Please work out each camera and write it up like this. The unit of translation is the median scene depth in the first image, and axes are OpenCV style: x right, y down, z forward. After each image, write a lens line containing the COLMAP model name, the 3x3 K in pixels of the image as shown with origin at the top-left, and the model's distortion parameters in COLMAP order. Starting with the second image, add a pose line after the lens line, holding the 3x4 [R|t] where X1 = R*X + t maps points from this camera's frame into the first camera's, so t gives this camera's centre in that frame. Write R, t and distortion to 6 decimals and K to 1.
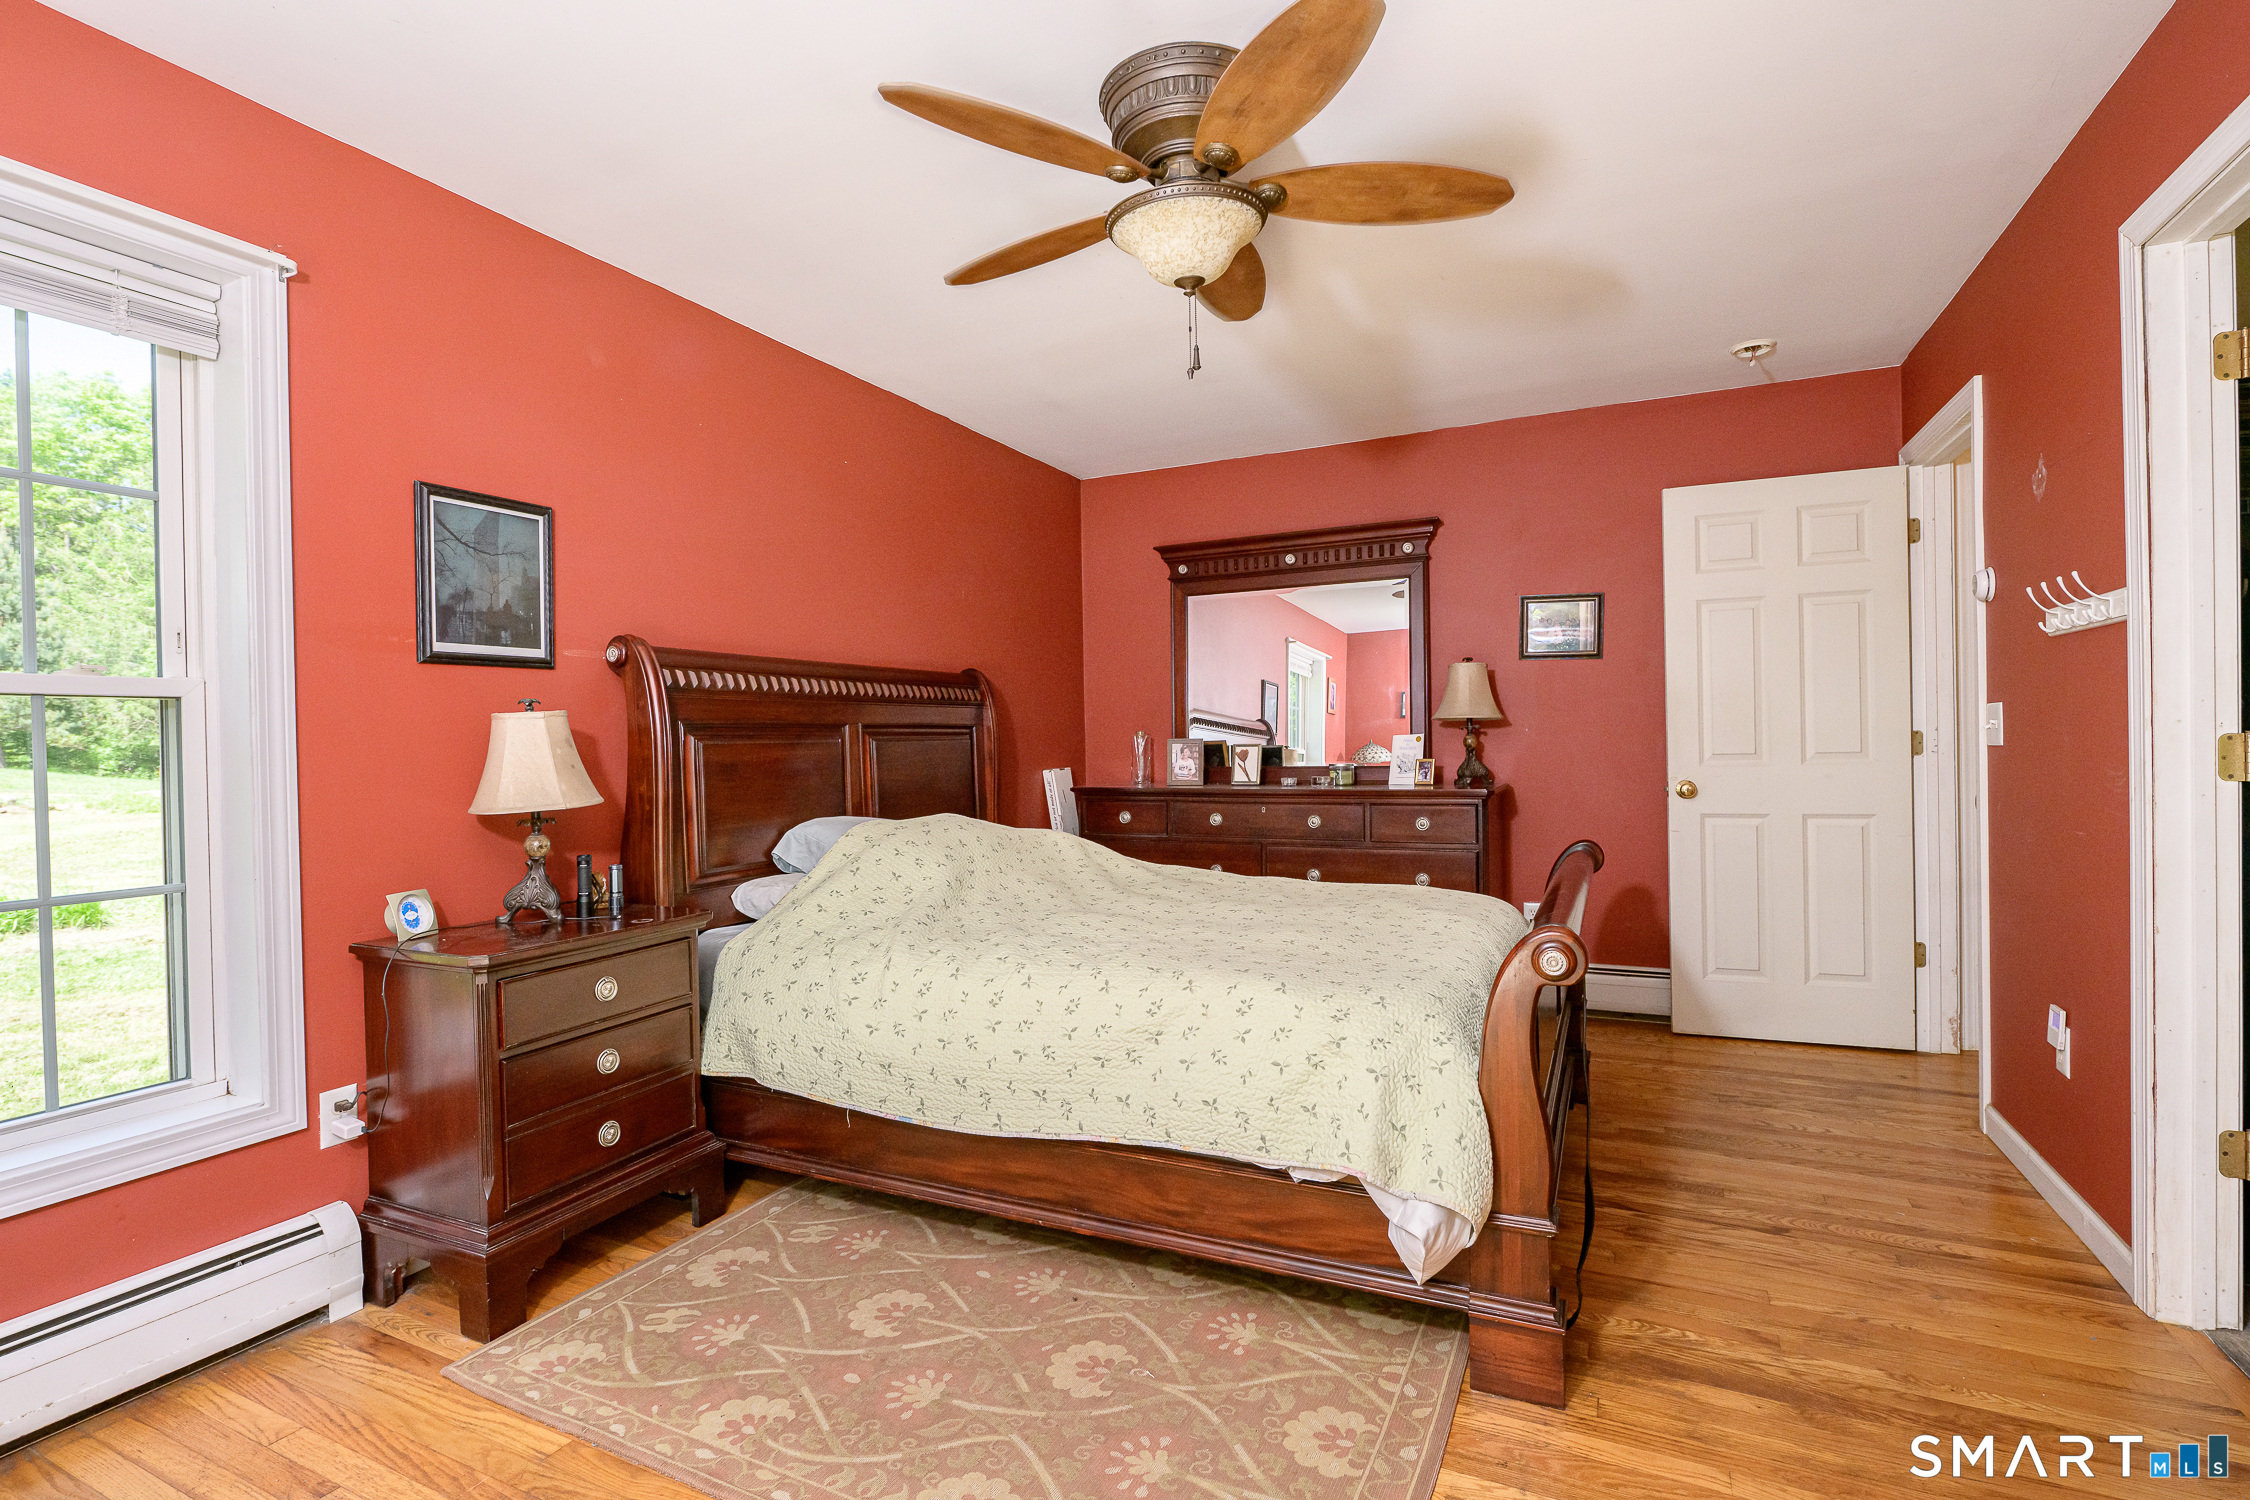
lens RADIAL K [[1090.4, 0, 1124.6], [0, 1090.4, 753.2], [0, 0, 1]] dist [-0.002938, -0.000953]
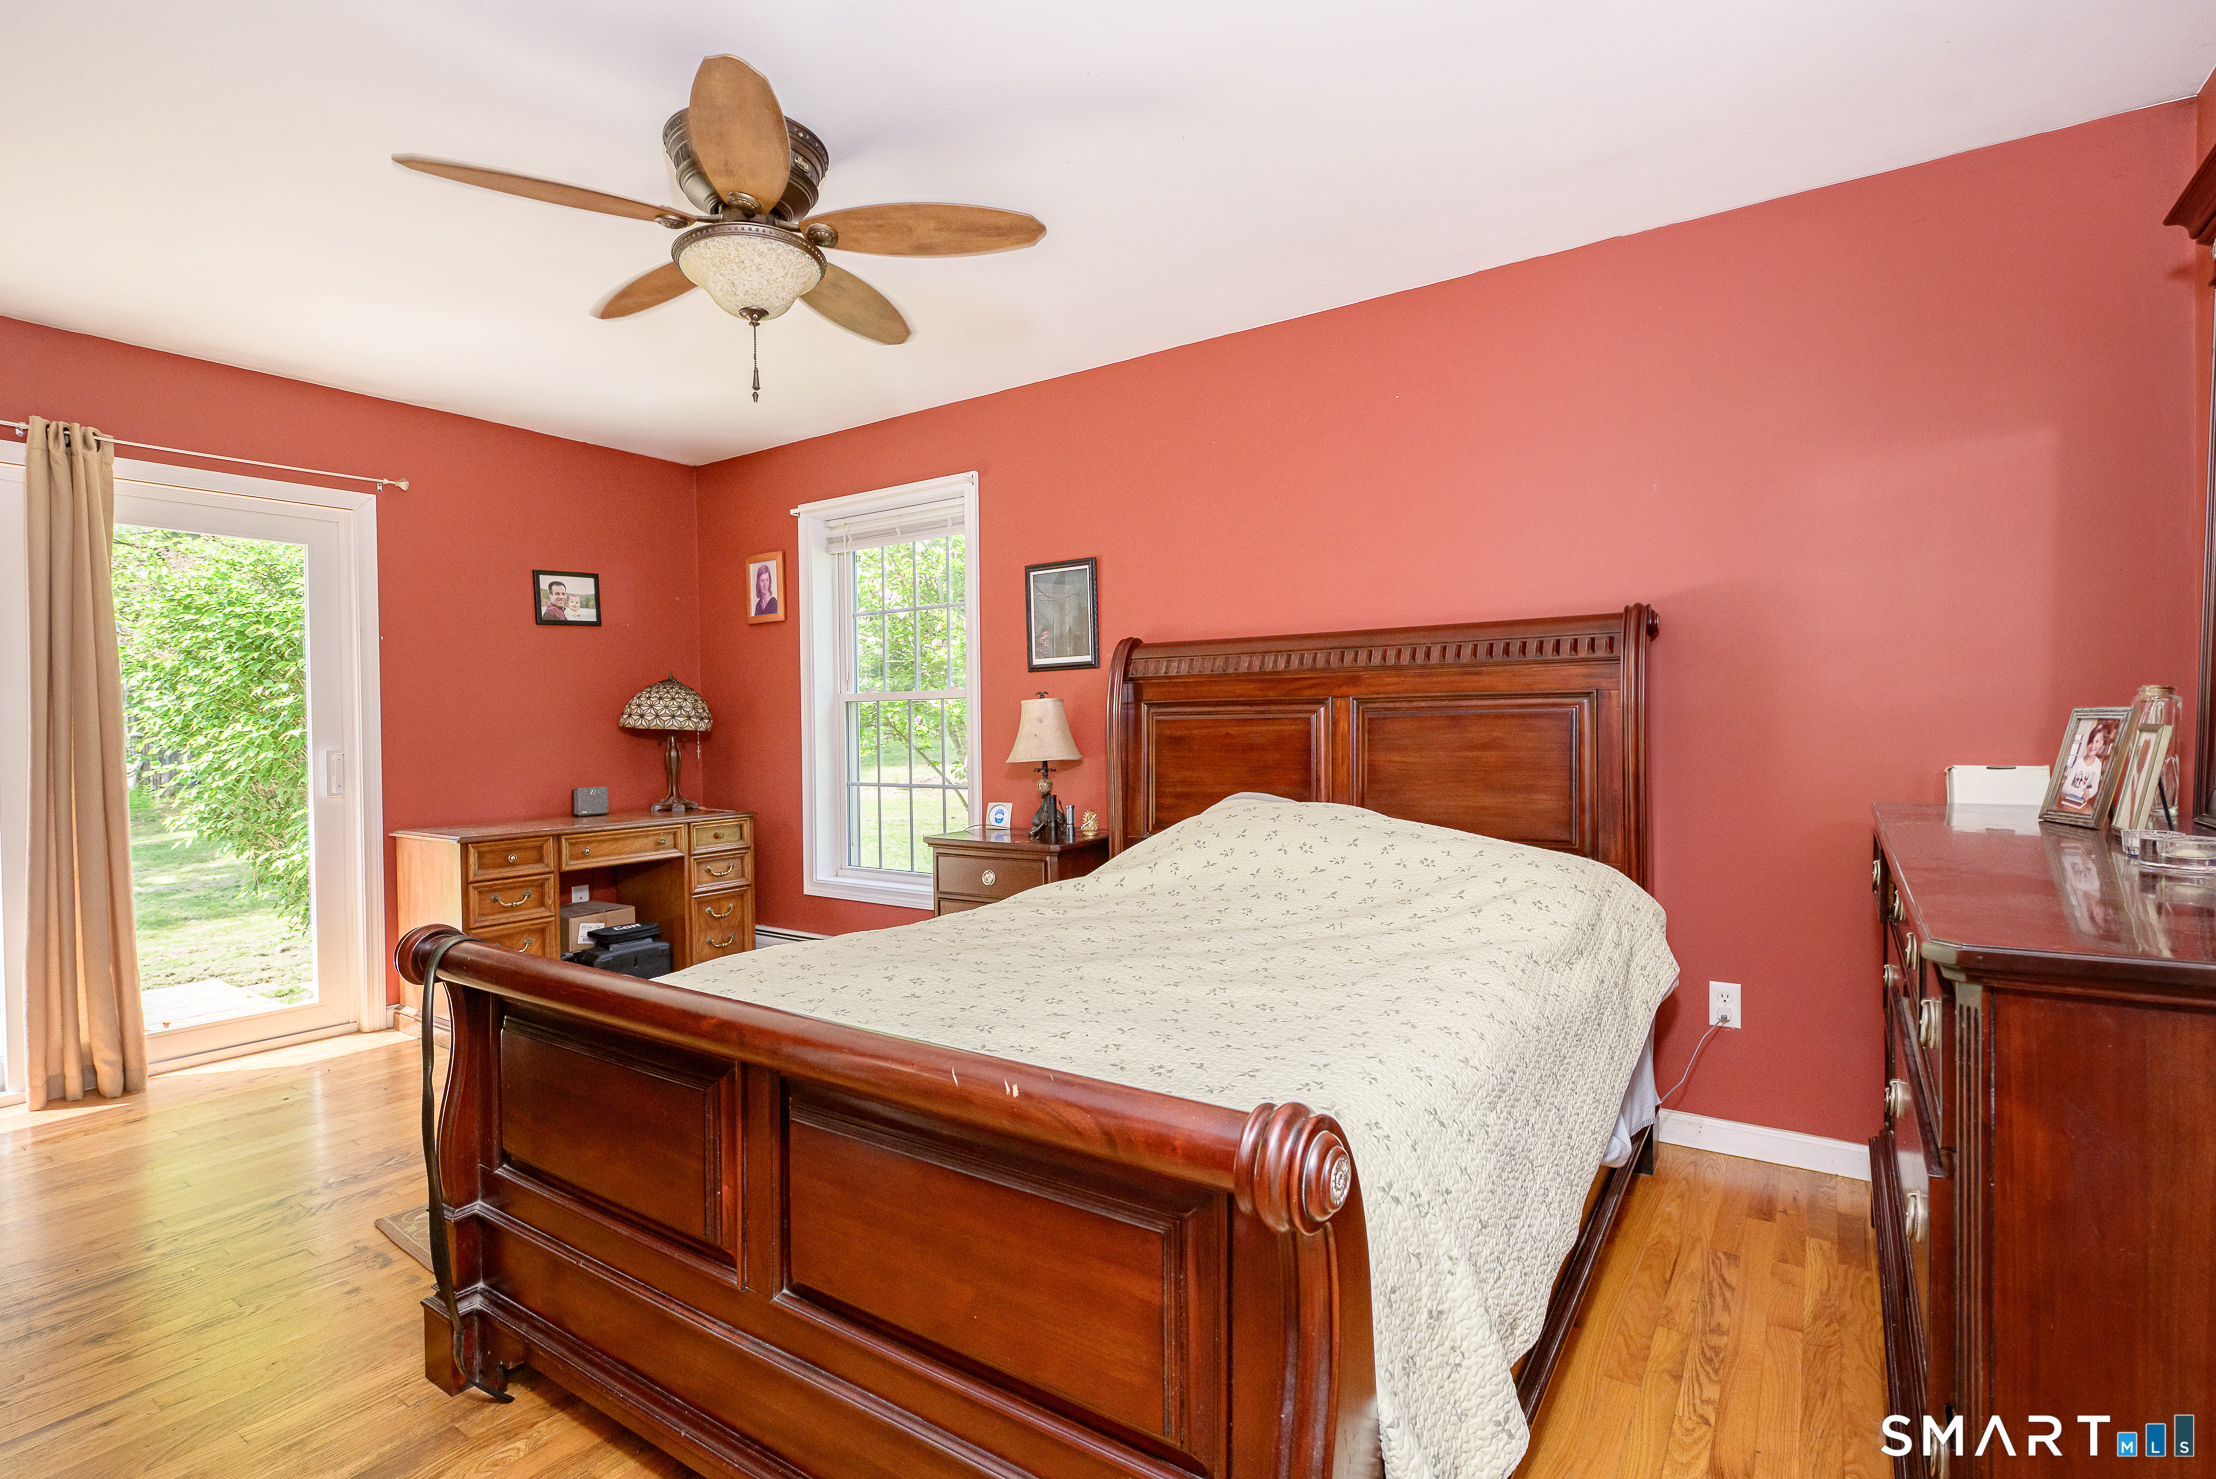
lens RADIAL K [[1066.2, 0, 1112.2], [0, 1066.2, 741.1], [0, 0, 1]] dist [-0.004766, -0.001053]
pose [[-0.162059, 0.032702, -0.986239, 0.947238], [-0.001317, 0.999443, 0.033356, -0.029102], [0.986780, 0.006705, -0.161925, 1.340038]]
